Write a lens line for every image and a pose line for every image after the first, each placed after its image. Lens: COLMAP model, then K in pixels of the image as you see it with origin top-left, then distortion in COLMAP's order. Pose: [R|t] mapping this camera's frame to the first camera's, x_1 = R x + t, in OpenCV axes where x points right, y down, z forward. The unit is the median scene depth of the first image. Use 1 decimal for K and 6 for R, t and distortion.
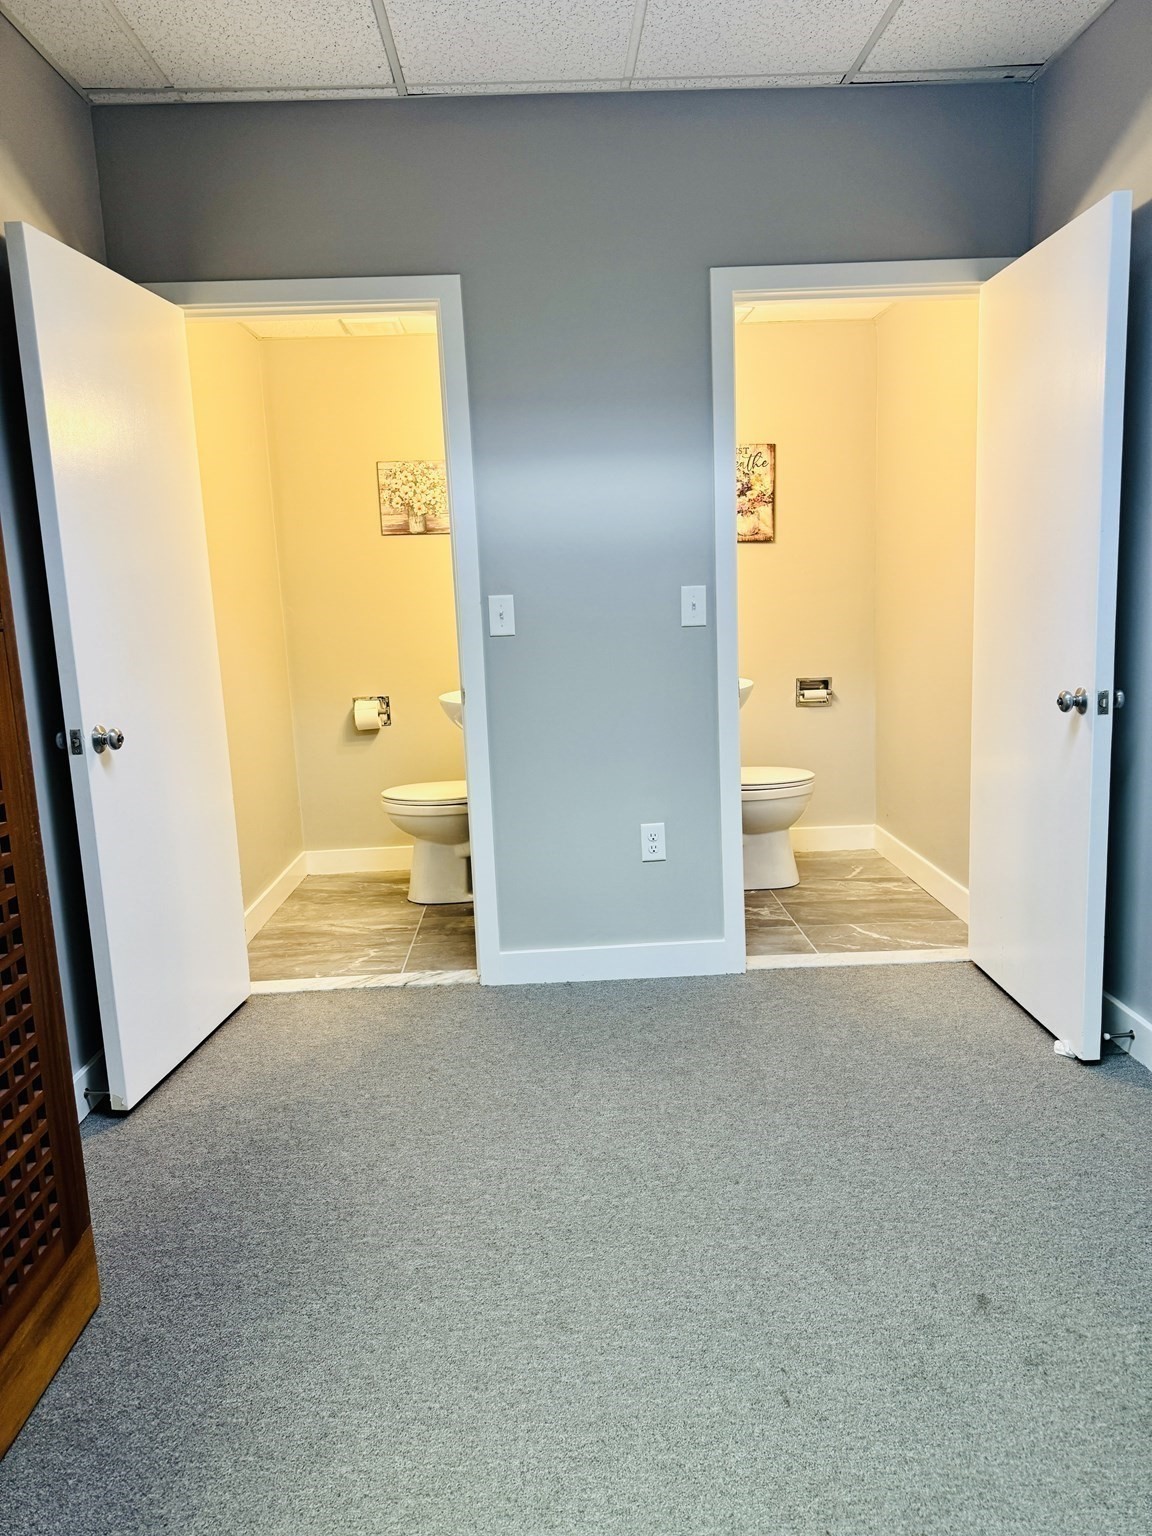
lens RADIAL K [[1082.3, 0, 576.0], [0, 1082.3, 768.0], [0, 0, 1]] dist [0.019337, -0.022288]
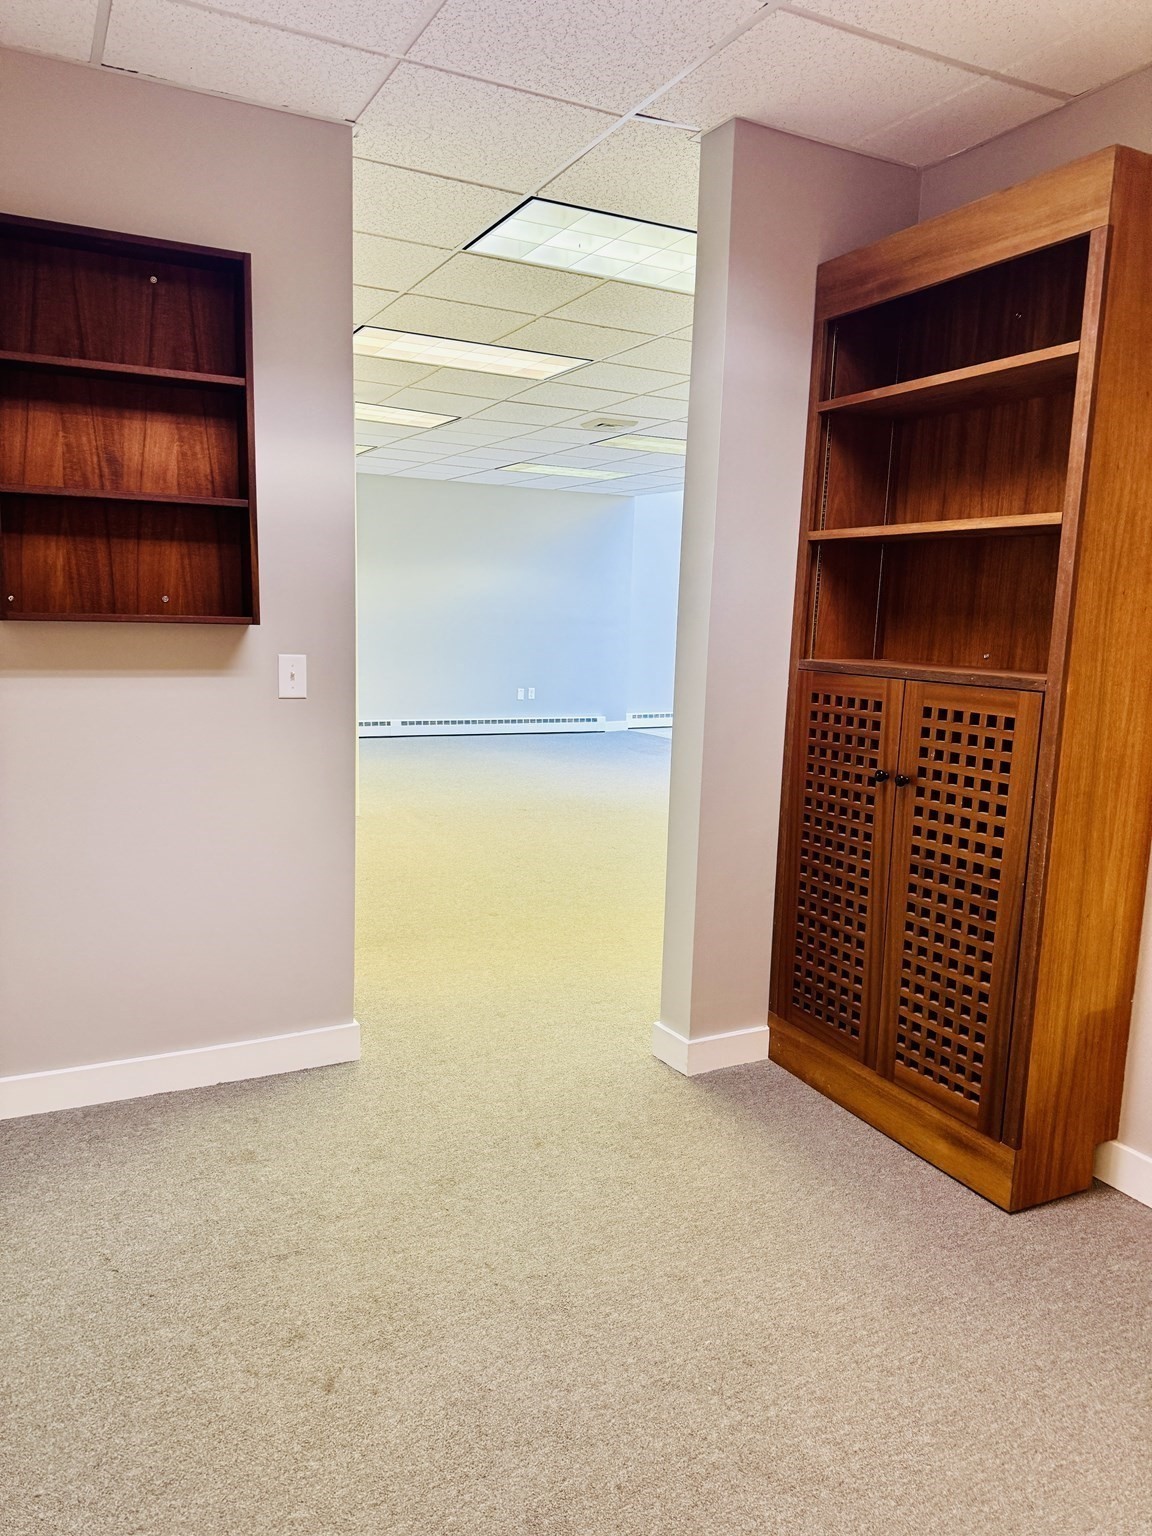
lens RADIAL K [[1082.3, 0, 576.0], [0, 1082.3, 768.0], [0, 0, 1]] dist [0.019337, -0.022288]
pose [[-0.901895, 0.072787, -0.425778, 0.286783], [-0.069464, 0.948432, 0.309275, -0.199940], [0.426333, 0.308510, -0.850331, 0.919336]]
